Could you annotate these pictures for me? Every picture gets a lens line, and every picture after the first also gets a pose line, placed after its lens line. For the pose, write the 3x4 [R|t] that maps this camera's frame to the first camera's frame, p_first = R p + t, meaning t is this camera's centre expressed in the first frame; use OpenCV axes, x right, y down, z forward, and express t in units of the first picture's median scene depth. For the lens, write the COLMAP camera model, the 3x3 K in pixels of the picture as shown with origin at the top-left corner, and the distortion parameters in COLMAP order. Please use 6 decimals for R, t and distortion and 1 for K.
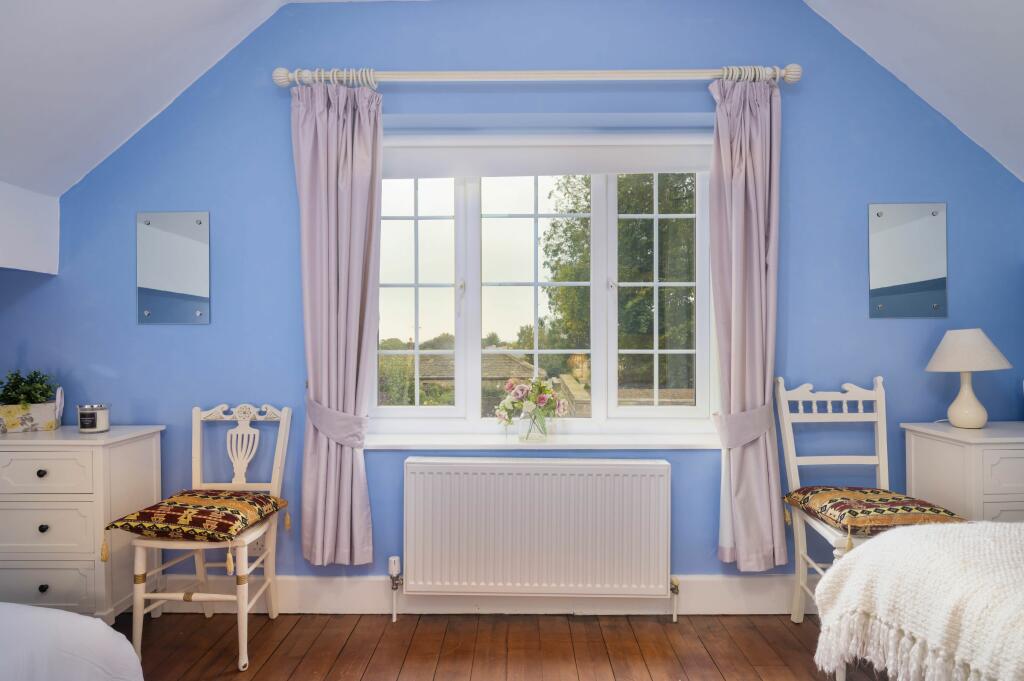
lens RADIAL K [[578.0, 0, 512.9], [0, 578.0, 339.4], [0, 0, 1]] dist [0.001608, -0.000116]
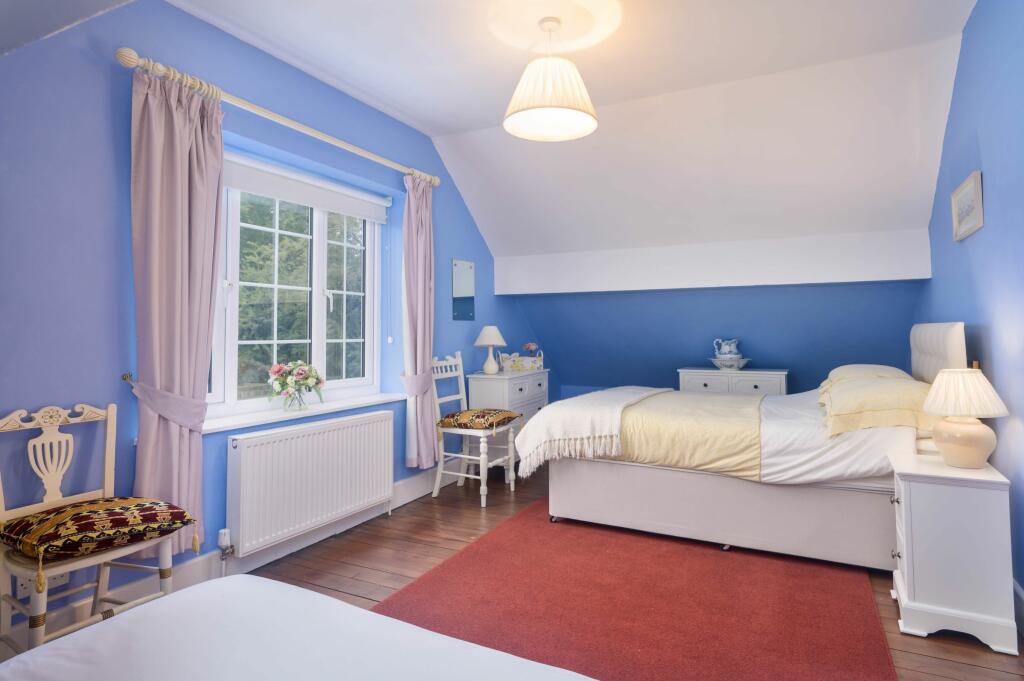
lens RADIAL K [[576.5, 0, 512.6], [0, 576.5, 312.4], [0, 0, 1]] dist [-0.000021, -0.000016]
pose [[0.445177, 0.031123, 0.894902, -0.945266], [0.002327, 0.999352, -0.035913, 0.006033], [-0.895440, 0.018071, 0.444816, 0.018721]]
